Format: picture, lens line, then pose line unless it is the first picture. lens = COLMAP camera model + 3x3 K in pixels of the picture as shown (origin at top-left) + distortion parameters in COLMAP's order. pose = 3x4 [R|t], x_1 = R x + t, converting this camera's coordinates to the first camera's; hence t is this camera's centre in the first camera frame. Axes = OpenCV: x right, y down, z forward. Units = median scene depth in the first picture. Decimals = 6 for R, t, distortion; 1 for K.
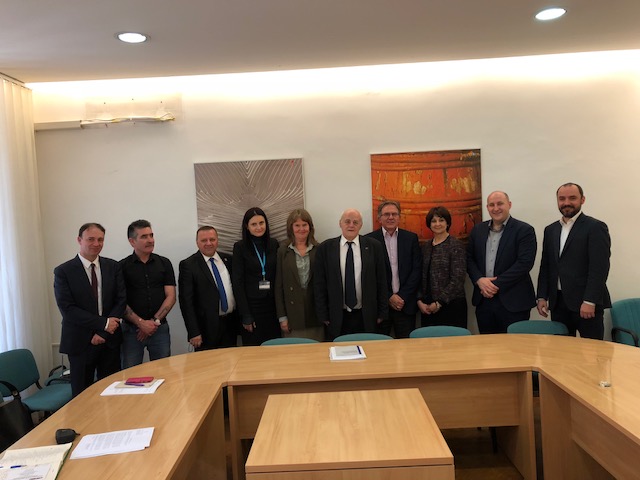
lens RADIAL K [[499.4, 0, 320.0], [0, 499.4, 240.0], [0, 0, 1]] dist [0.075216, -0.120806]
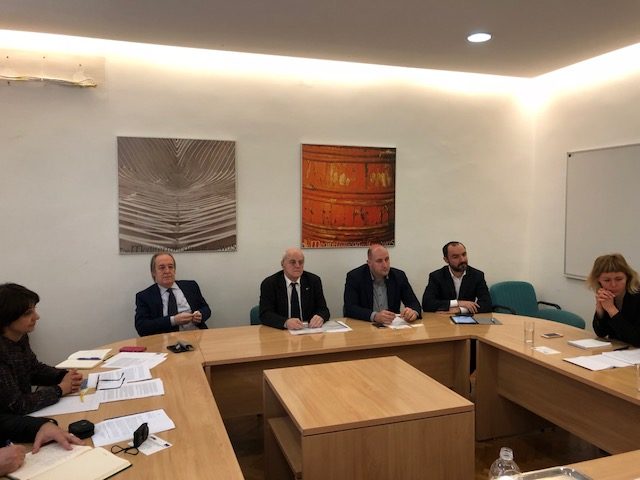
lens RADIAL K [[499.4, 0, 320.0], [0, 499.4, 240.0], [0, 0, 1]] dist [0.075216, -0.120806]
pose [[0.945039, 0.027364, 0.325810, -0.197791], [-0.033391, 0.999359, 0.012920, 0.014214], [-0.325248, -0.023089, 0.945347, -0.002810]]
